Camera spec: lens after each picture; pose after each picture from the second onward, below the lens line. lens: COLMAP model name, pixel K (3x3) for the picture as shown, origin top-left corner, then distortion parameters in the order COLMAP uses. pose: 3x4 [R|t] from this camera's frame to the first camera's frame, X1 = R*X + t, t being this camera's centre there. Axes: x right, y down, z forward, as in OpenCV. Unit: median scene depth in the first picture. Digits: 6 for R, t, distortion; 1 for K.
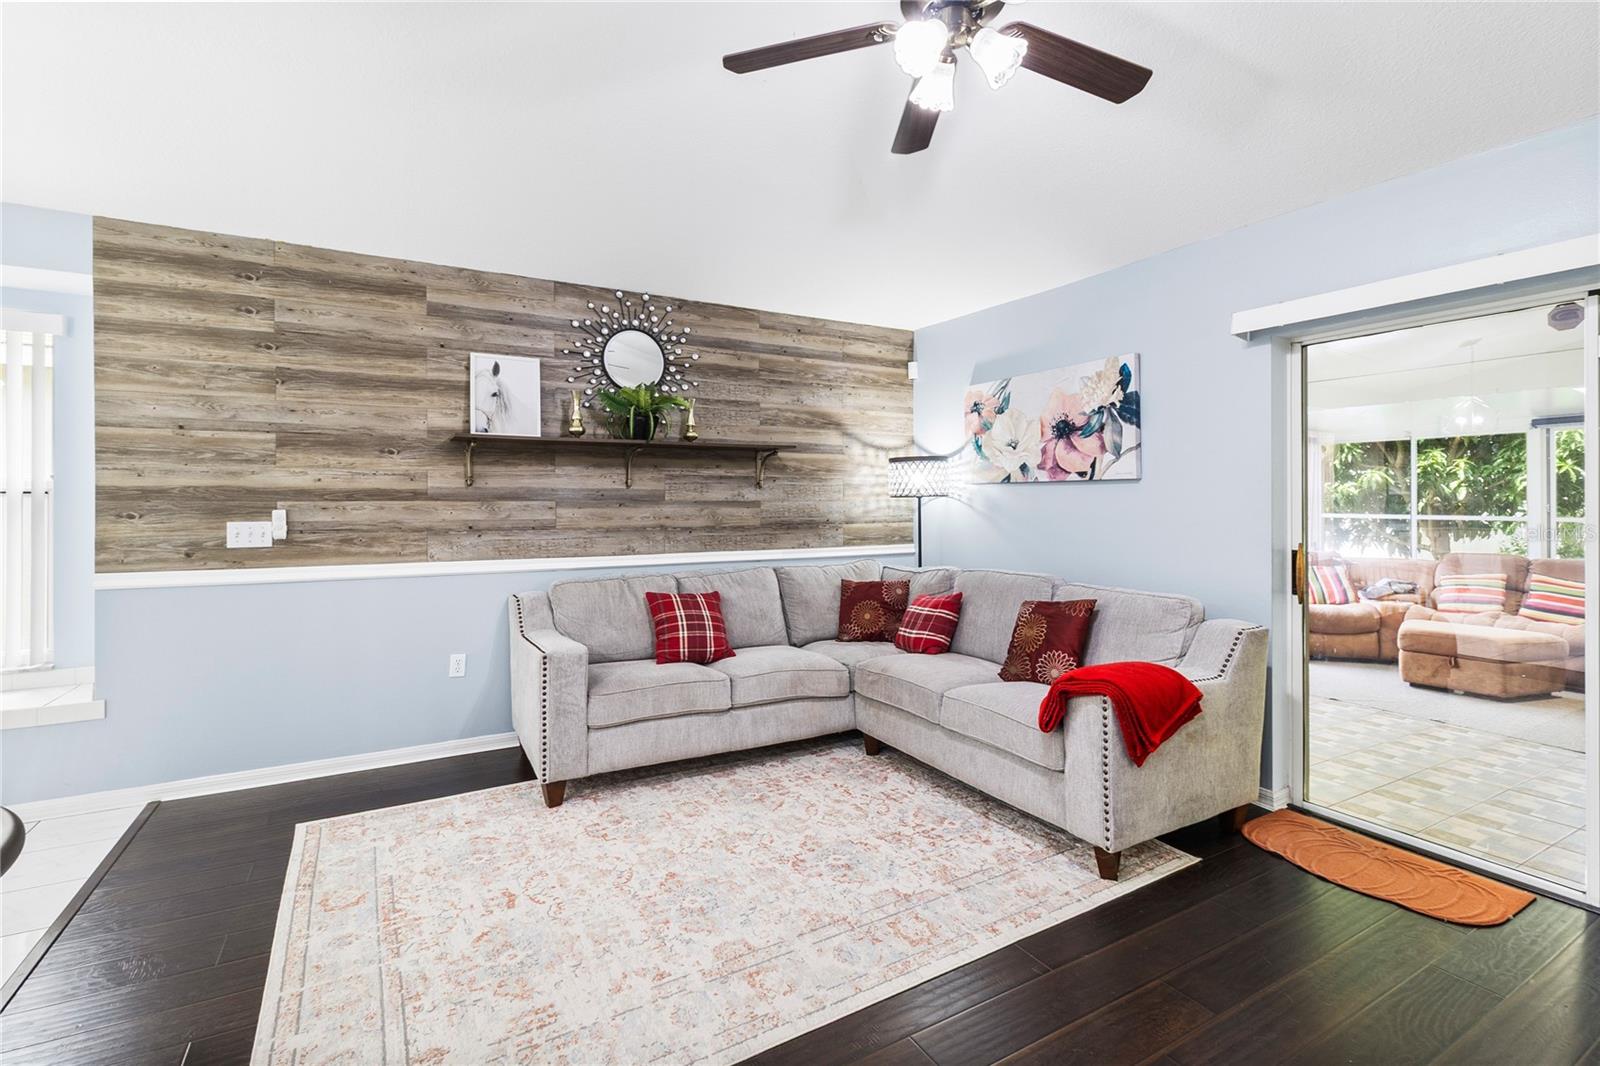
lens RADIAL K [[734.0, 0, 805.8], [0, 734.0, 495.1], [0, 0, 1]] dist [0.001681, 0.000628]
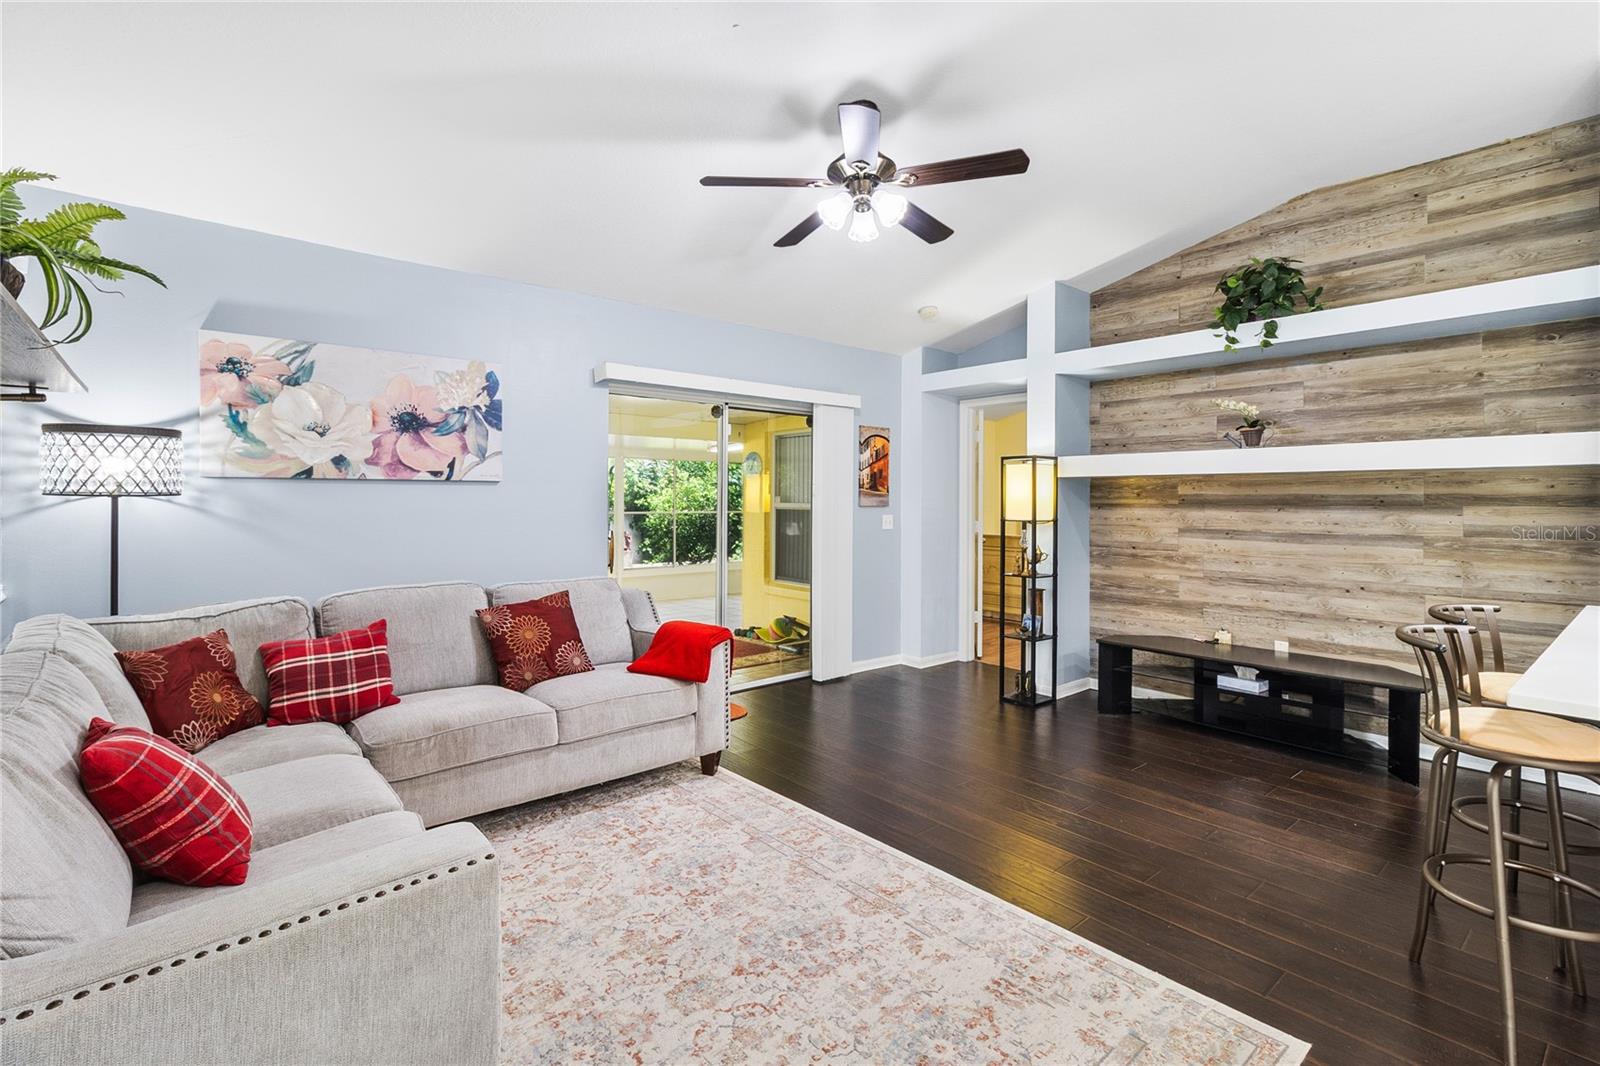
lens RADIAL K [[740.5, 0, 808.5], [0, 740.5, 496.5], [0, 0, 1]] dist [0.002139, 0.000020]
pose [[-0.188293, 0.004200, 0.982104, -0.655116], [-0.007570, 0.999955, -0.005727, 0.002696], [-0.982084, -0.008513, -0.188253, 0.714165]]
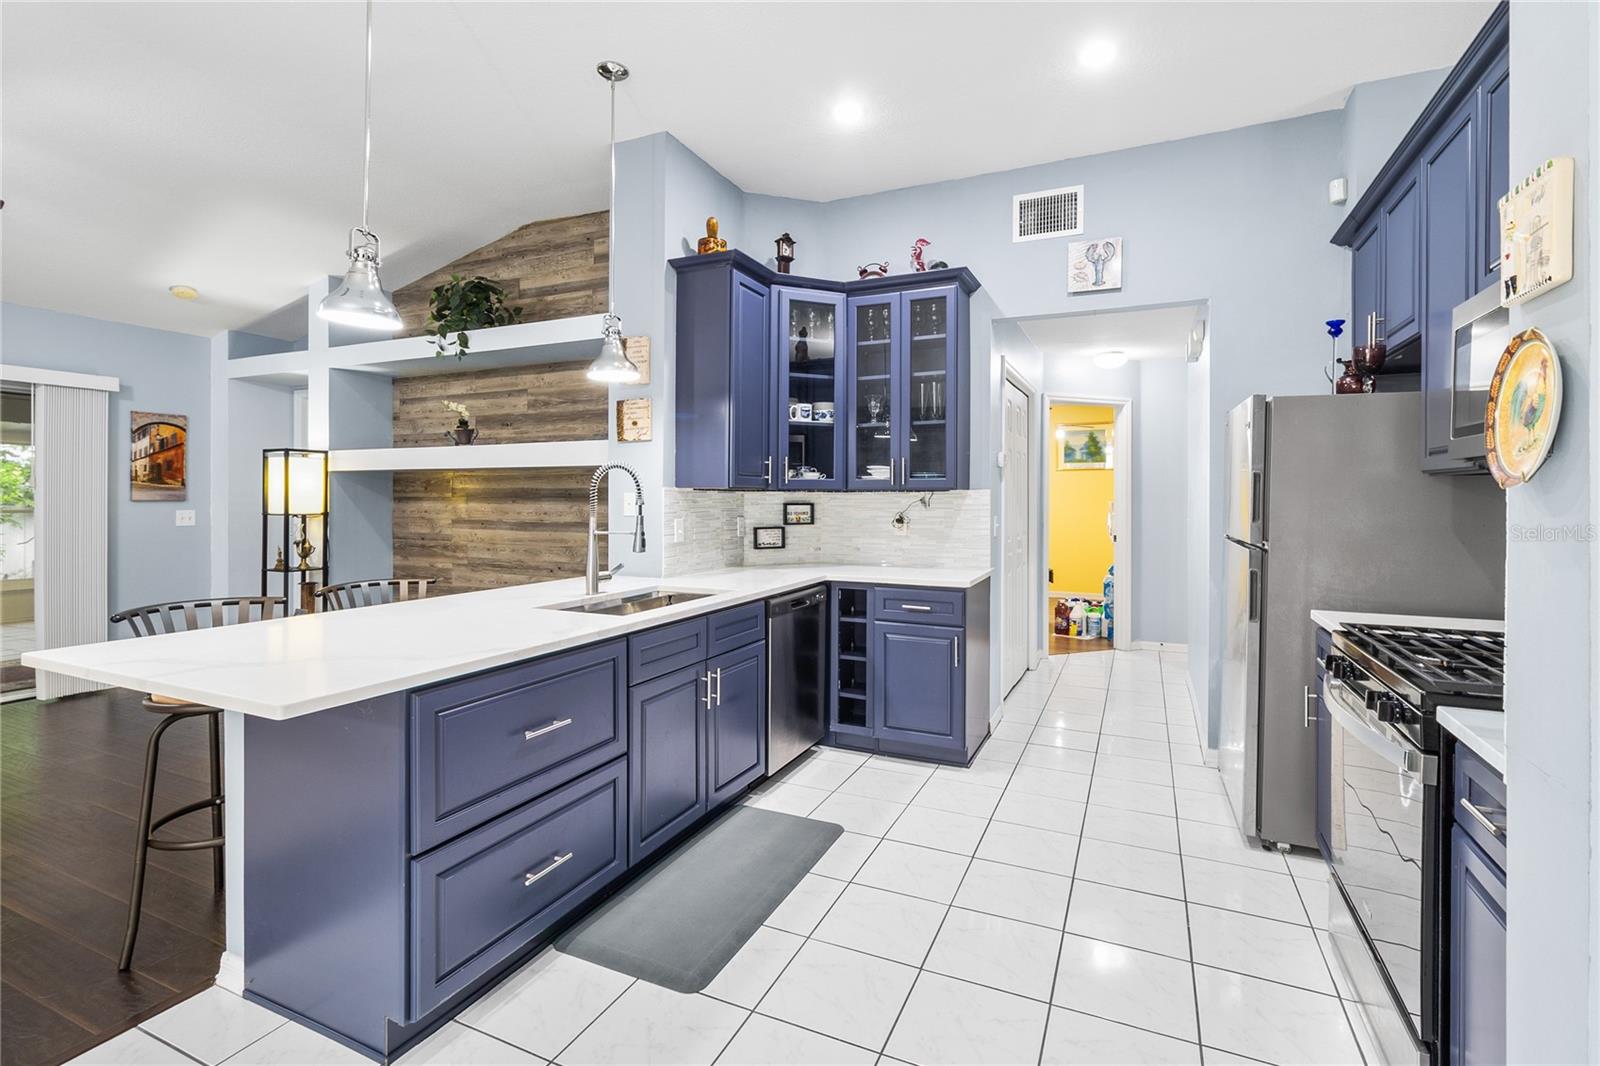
lens RADIAL K [[734.2, 0, 807.7], [0, 734.2, 500.5], [0, 0, 1]] dist [0.002083, 0.000284]
pose [[-0.583020, -0.004900, 0.812443, -1.005427], [-0.005109, 0.999984, 0.002365, 0.003063], [-0.812442, -0.002771, -0.583036, 0.121537]]
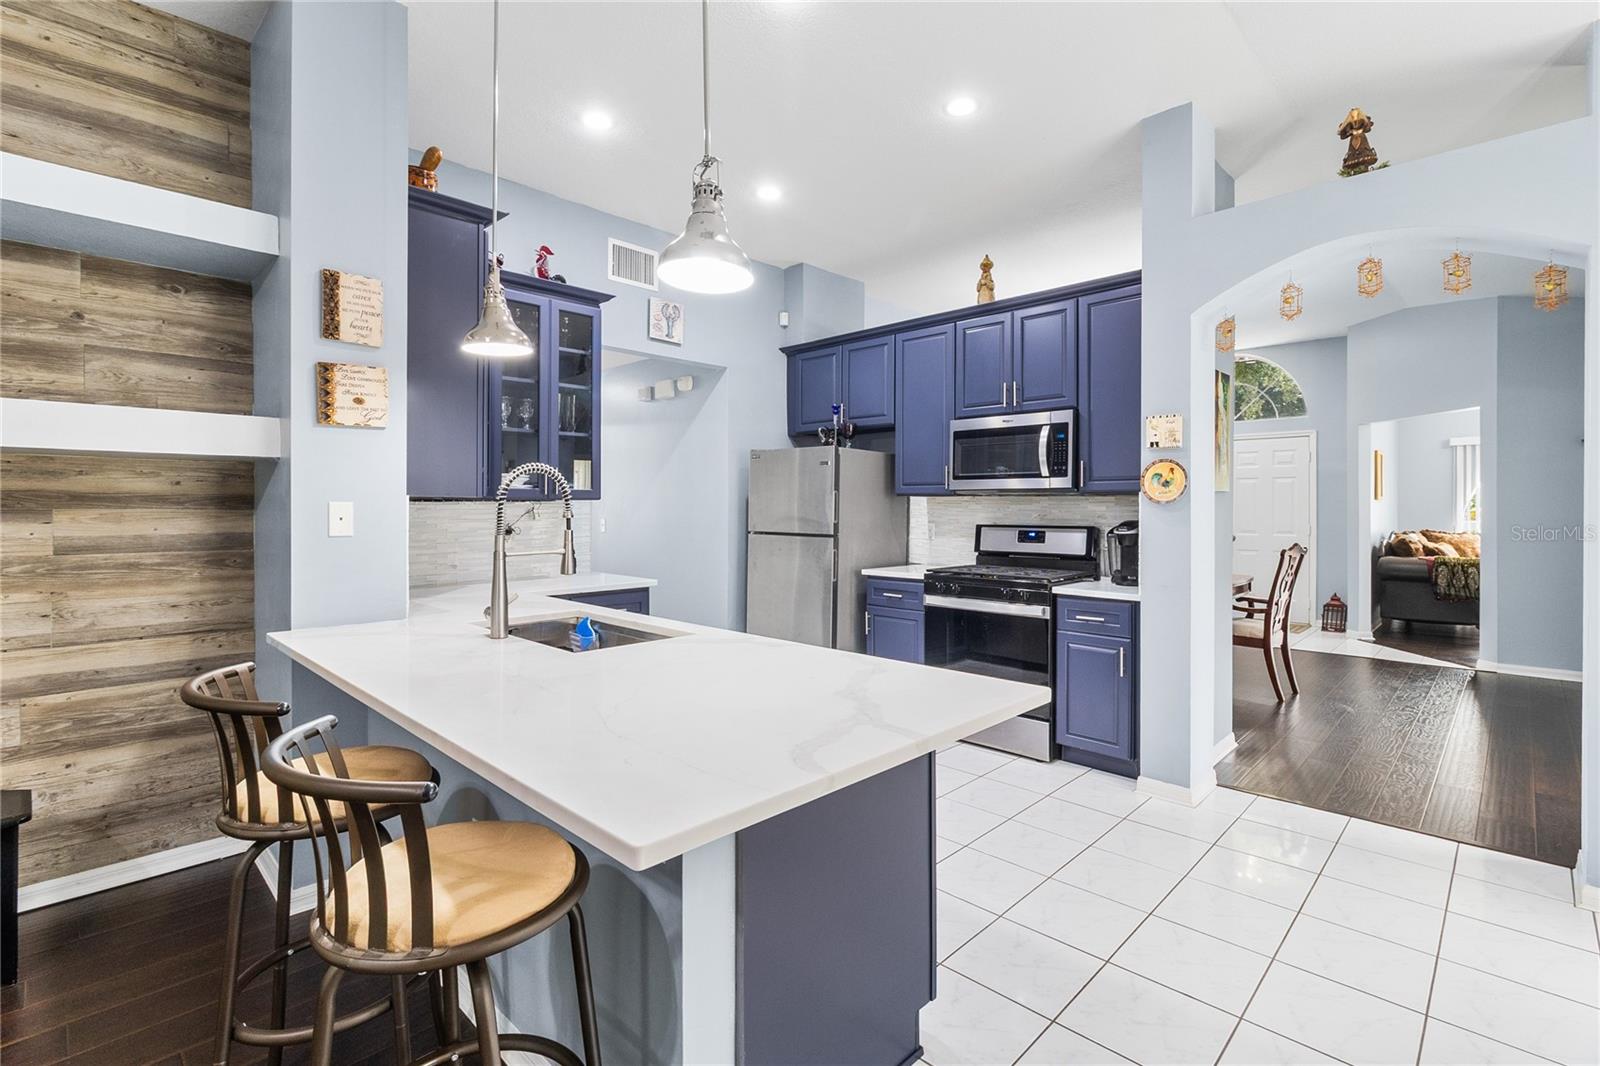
lens RADIAL K [[739.3, 0, 807.7], [0, 739.3, 508.7], [0, 0, 1]] dist [0.002710, 0.000700]
pose [[-0.959949, 0.000073, -0.280174, -0.310437], [0.000368, 0.999999, -0.001001, 0.003737], [0.280174, -0.001064, -0.959949, 0.488330]]
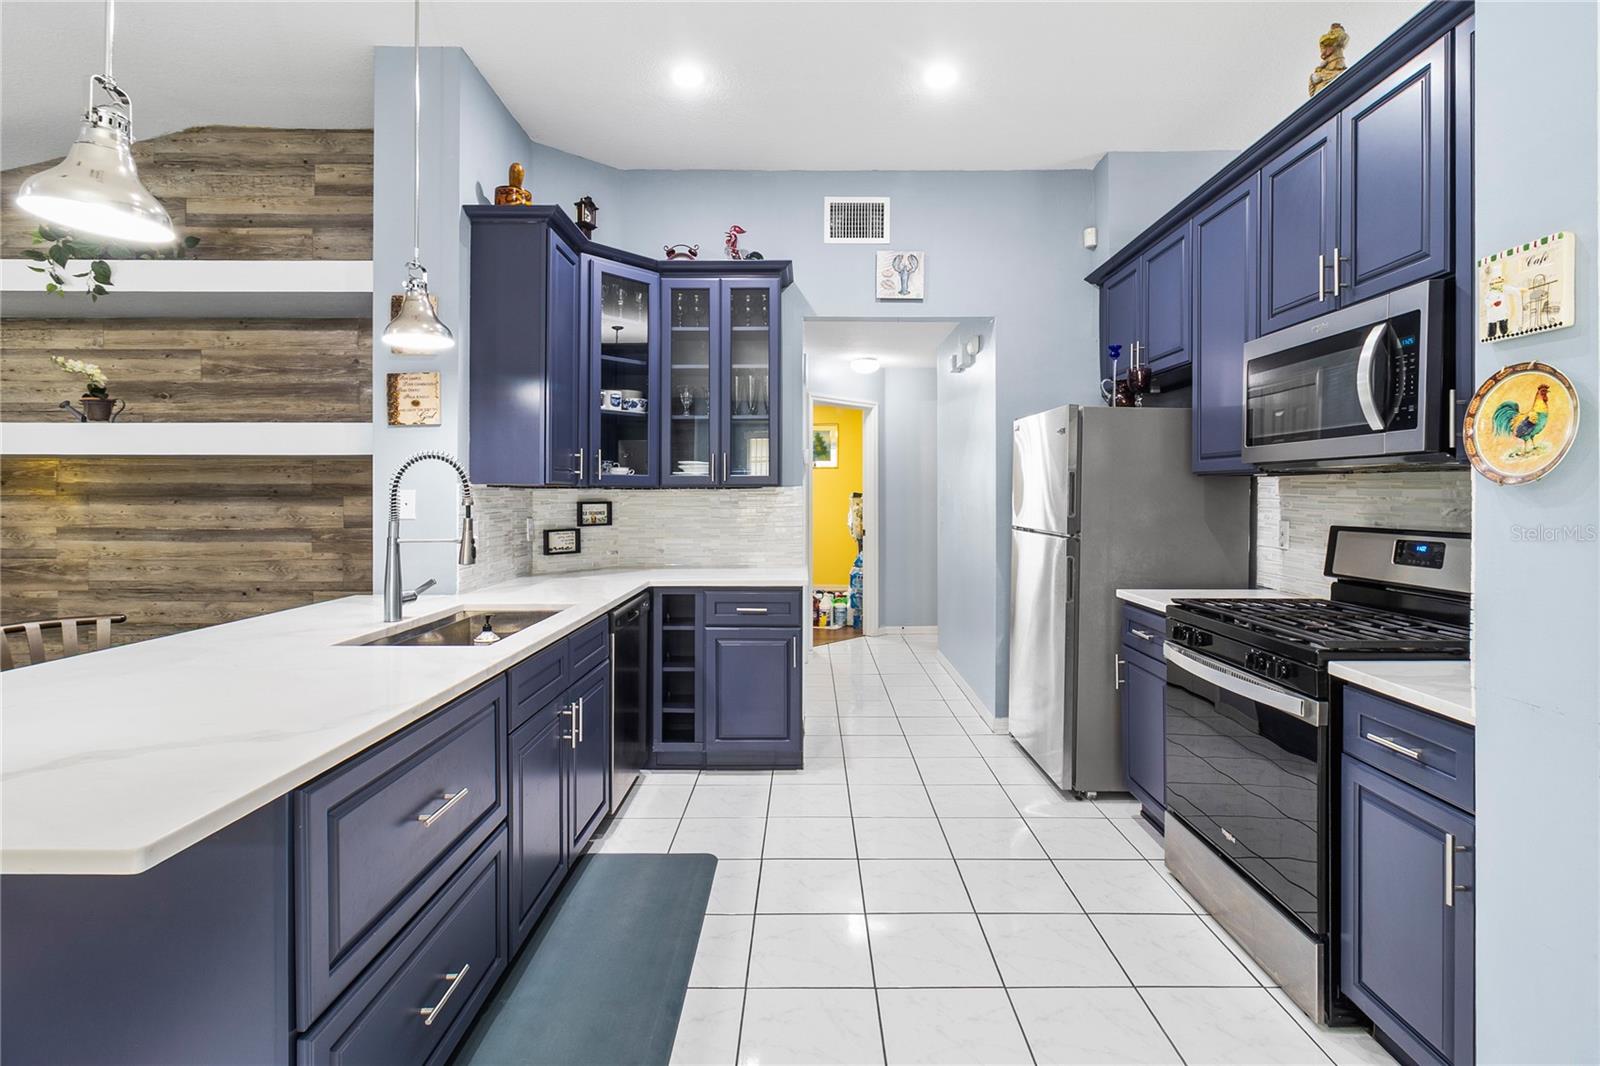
lens RADIAL K [[740.5, 0, 808.5], [0, 740.5, 496.5], [0, 0, 1]] dist [0.002139, 0.000020]
pose [[-0.868237, -0.000892, 0.496149, -0.837360], [-0.001599, 0.999998, -0.001001, 0.003633], [-0.496147, -0.001663, -0.868237, 0.211900]]
